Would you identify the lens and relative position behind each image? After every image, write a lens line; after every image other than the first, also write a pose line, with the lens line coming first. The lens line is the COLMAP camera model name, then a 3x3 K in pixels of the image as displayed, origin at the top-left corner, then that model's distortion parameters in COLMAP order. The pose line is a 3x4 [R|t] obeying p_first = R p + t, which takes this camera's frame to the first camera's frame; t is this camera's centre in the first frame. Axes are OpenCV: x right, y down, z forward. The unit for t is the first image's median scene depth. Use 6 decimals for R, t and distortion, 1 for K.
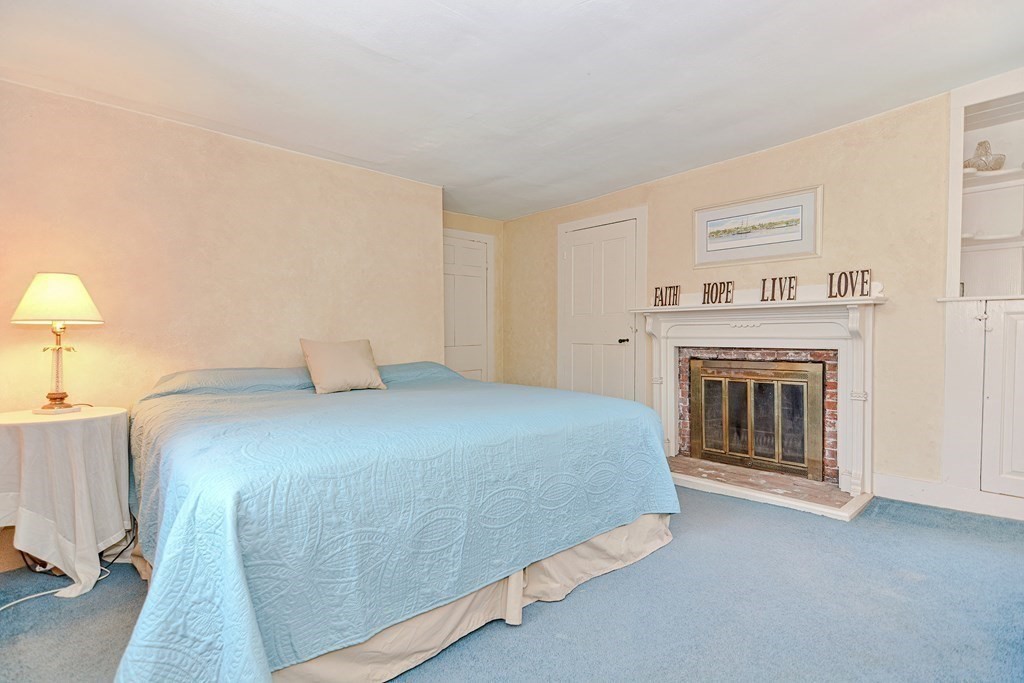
lens RADIAL K [[490.3, 0, 512.0], [0, 490.3, 341.5], [0, 0, 1]] dist [0.014753, -0.000006]
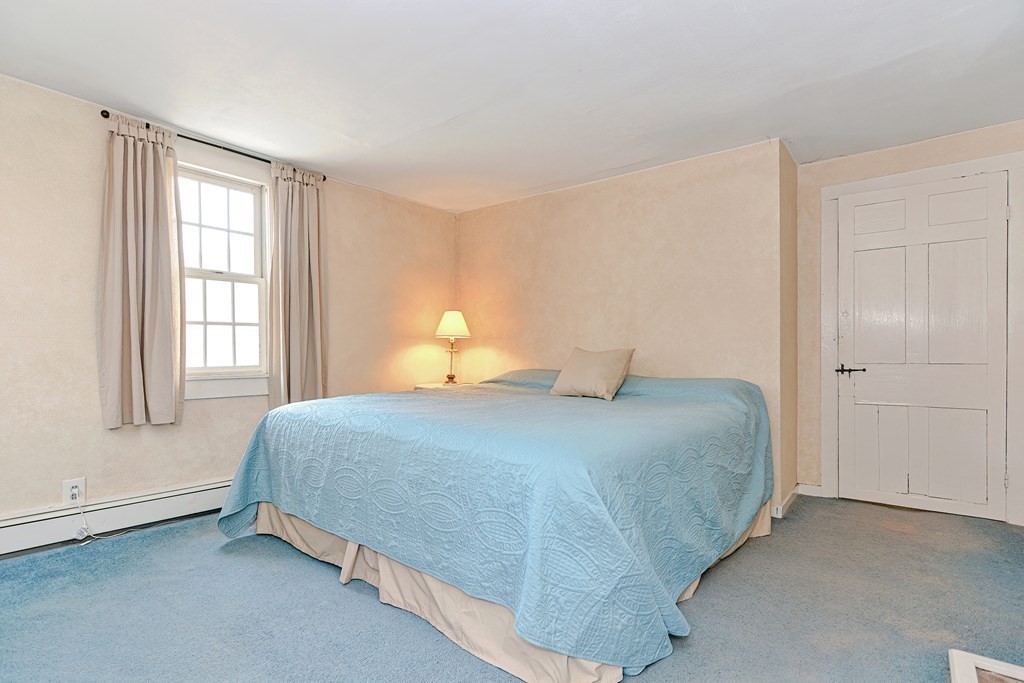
lens RADIAL K [[519.8, 0, 512.0], [0, 519.8, 341.5], [0, 0, 1]] dist [0.001697, 0.000052]
pose [[0.127005, -0.008492, -0.991866, 1.046055], [-0.016732, 0.999803, -0.010702, -0.005606], [0.991761, 0.017955, 0.126837, 0.974815]]
